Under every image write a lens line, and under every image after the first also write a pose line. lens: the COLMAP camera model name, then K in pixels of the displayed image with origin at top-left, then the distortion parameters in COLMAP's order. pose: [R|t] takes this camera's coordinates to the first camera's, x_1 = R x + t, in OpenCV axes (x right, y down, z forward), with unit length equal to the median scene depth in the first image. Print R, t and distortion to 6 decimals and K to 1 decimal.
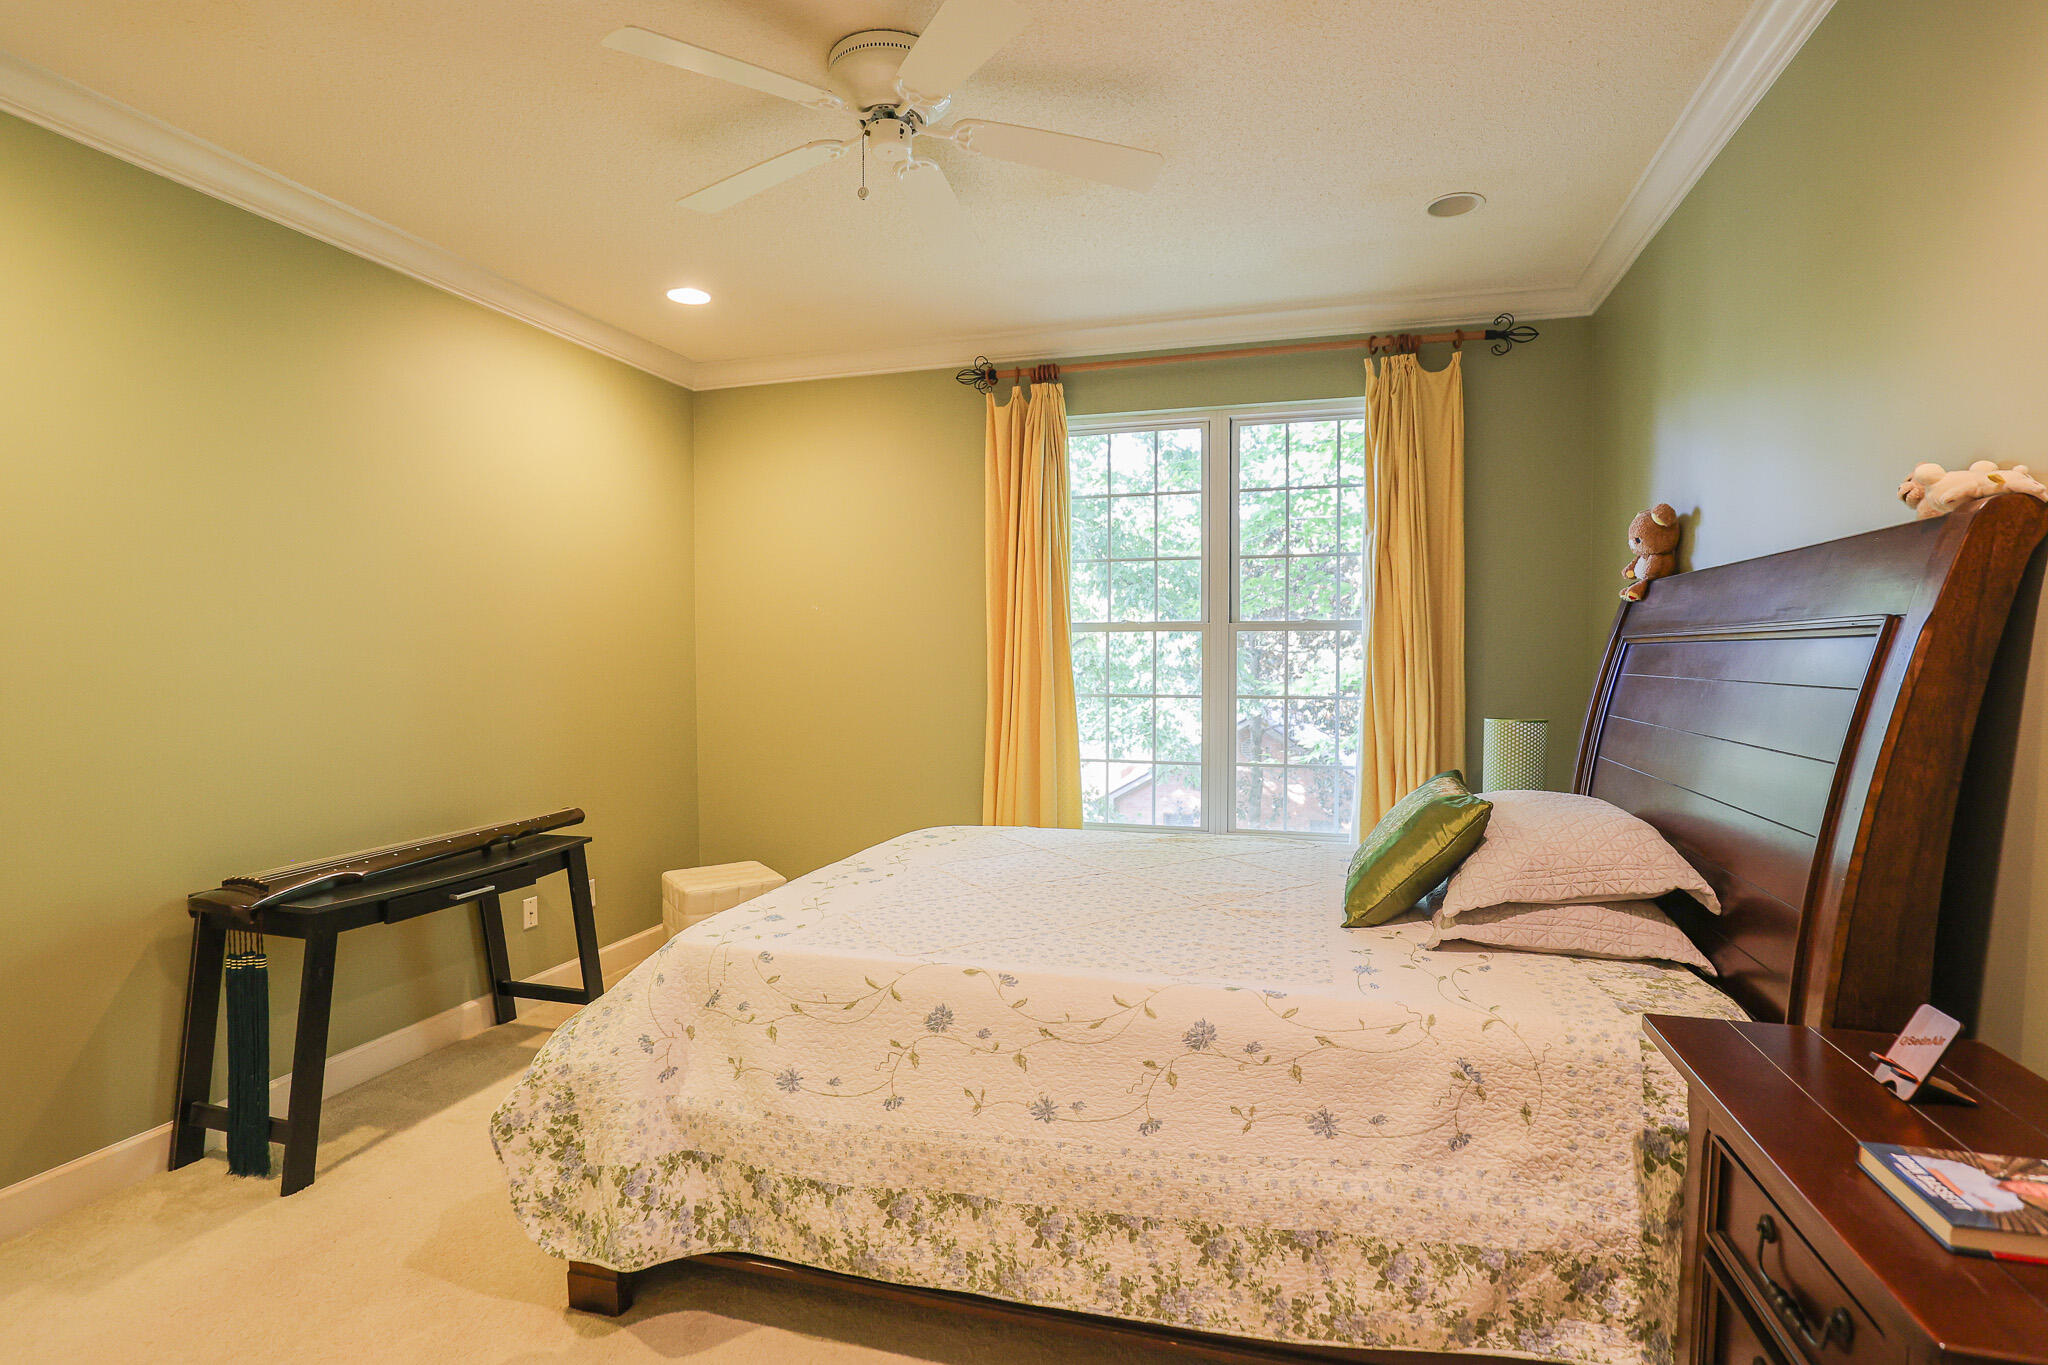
lens RADIAL K [[982.6, 0, 1031.7], [0, 982.6, 692.3], [0, 0, 1]] dist [-0.030095, 0.000390]
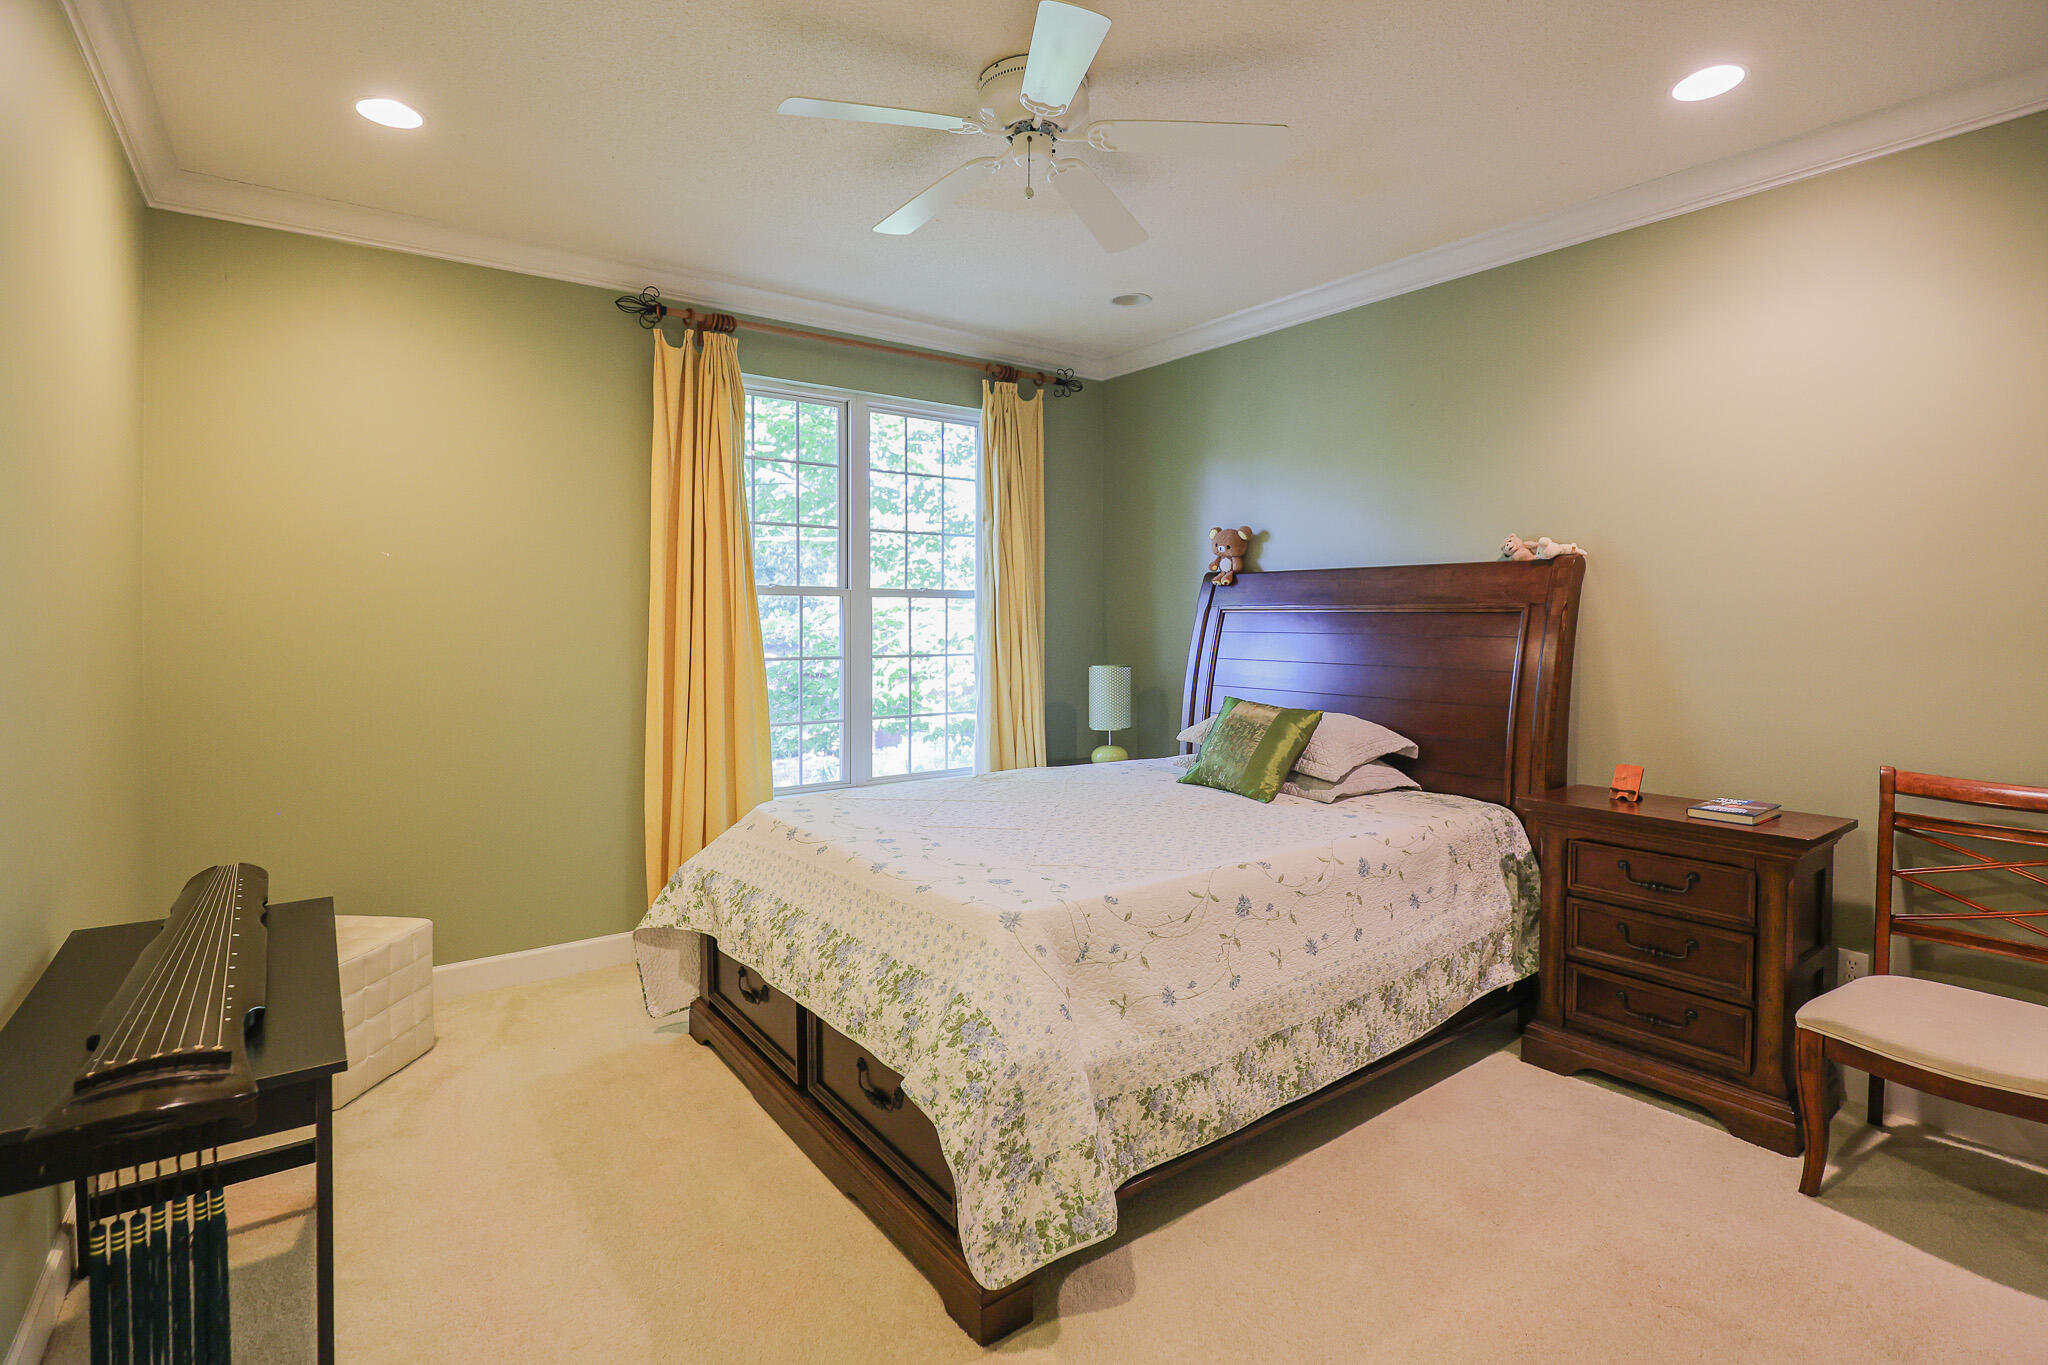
lens RADIAL K [[983.5, 0, 1022.0], [0, 983.5, 625.7], [0, 0, 1]] dist [-0.023049, 0.000576]
pose [[0.610061, -0.003834, 0.792345, -1.351151], [0.027202, 0.999500, -0.016107, -0.019397], [-0.791888, 0.031379, 0.609860, 0.463776]]
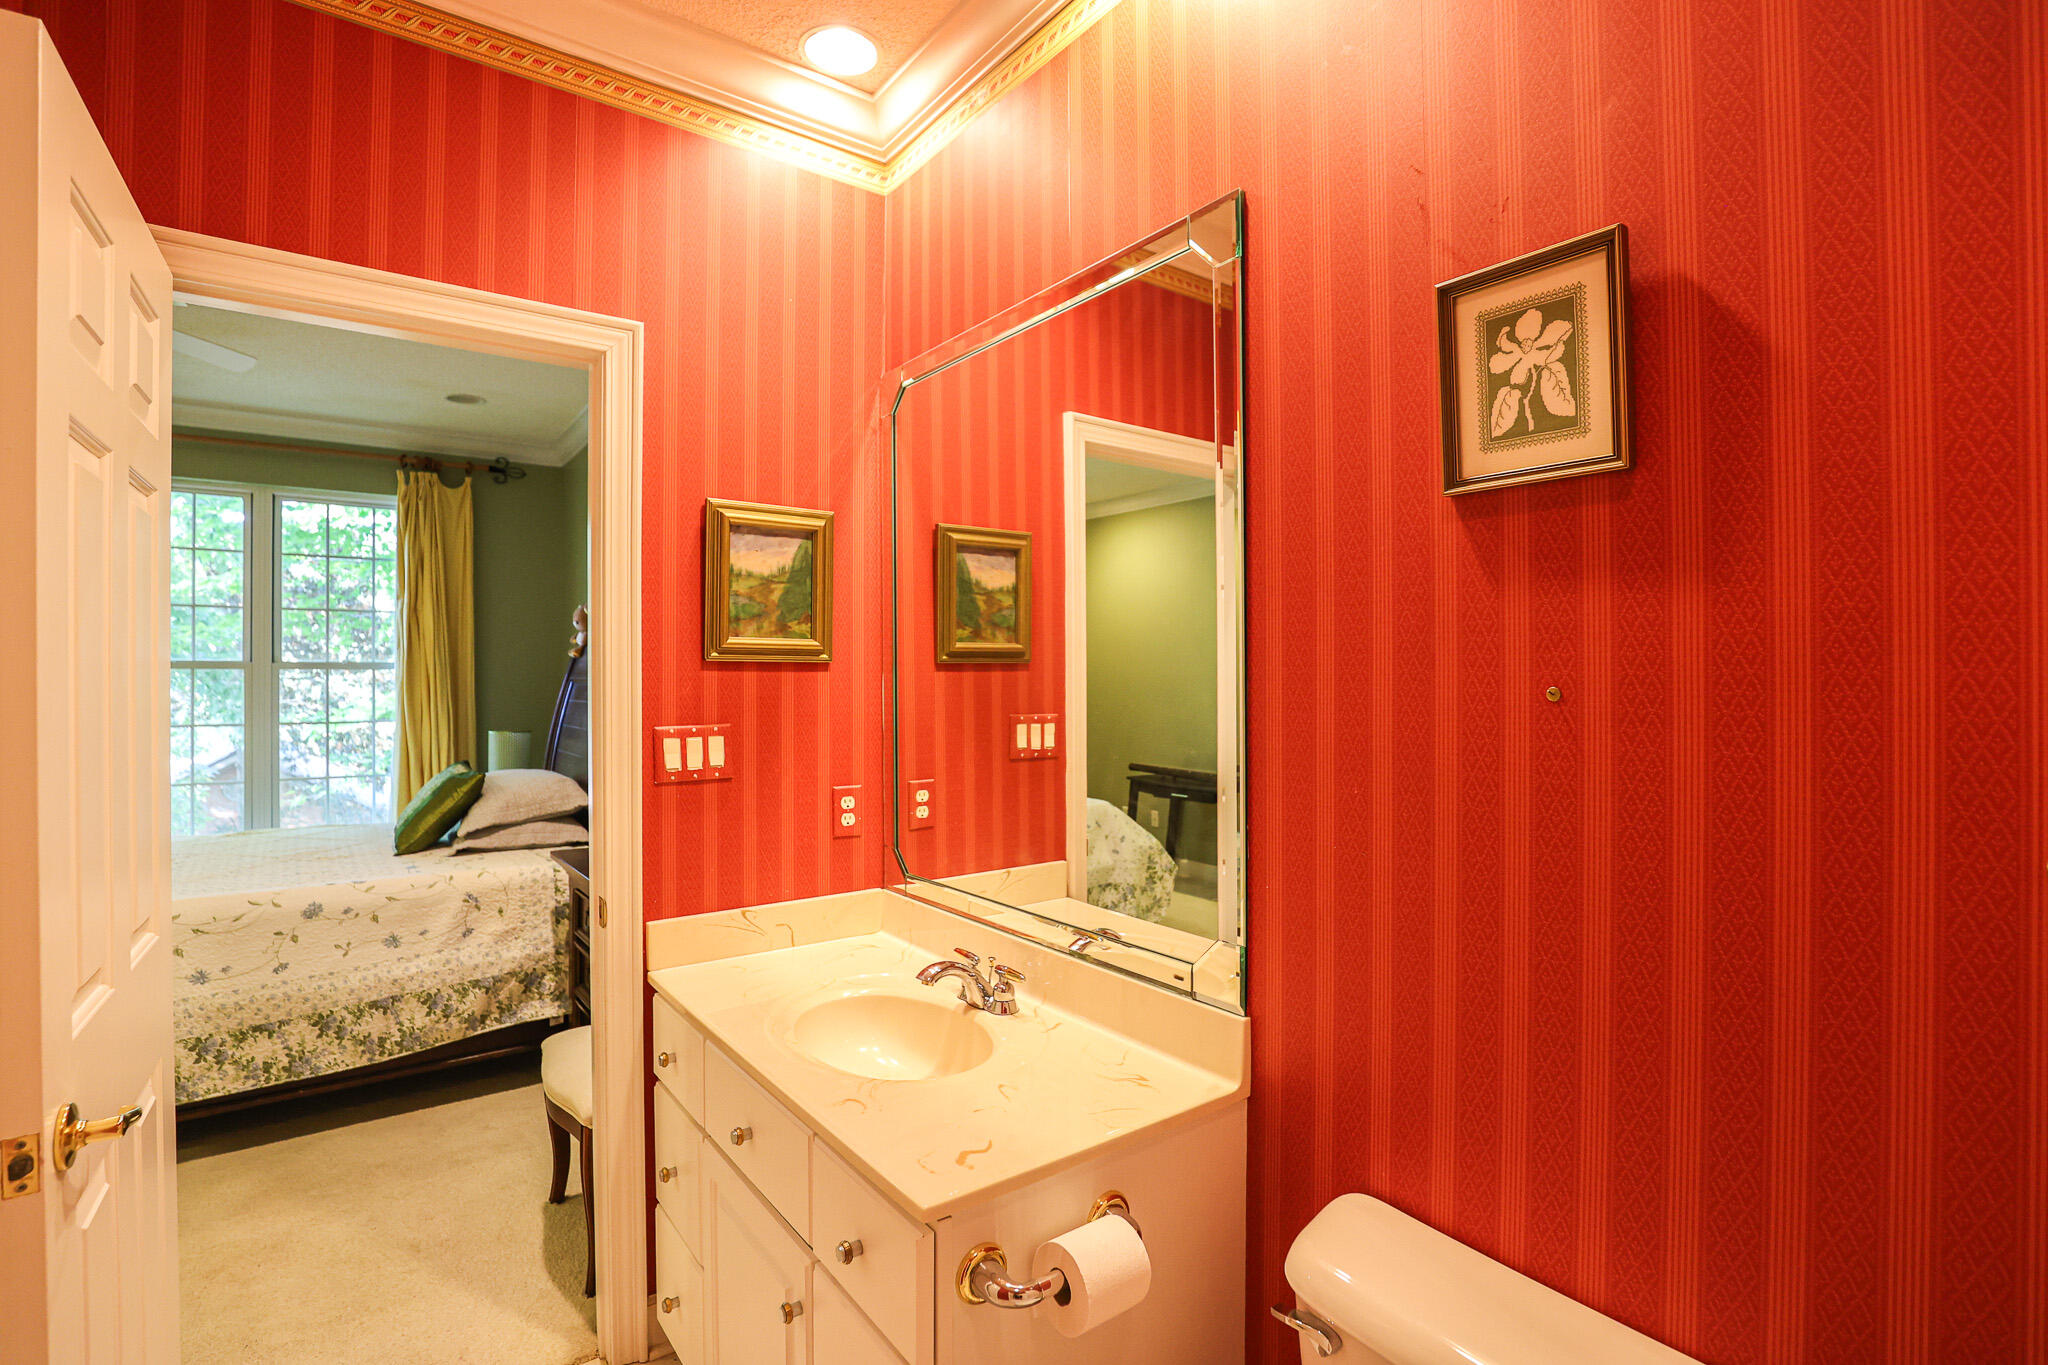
lens RADIAL K [[985.3, 0, 1017.2], [0, 985.3, 684.0], [0, 0, 1]] dist [-0.019852, 0.001135]
pose [[0.618402, -0.003061, 0.785856, -0.412918], [0.032350, 0.999244, -0.021564, 0.021307], [-0.785196, 0.038758, 0.618033, -1.077721]]
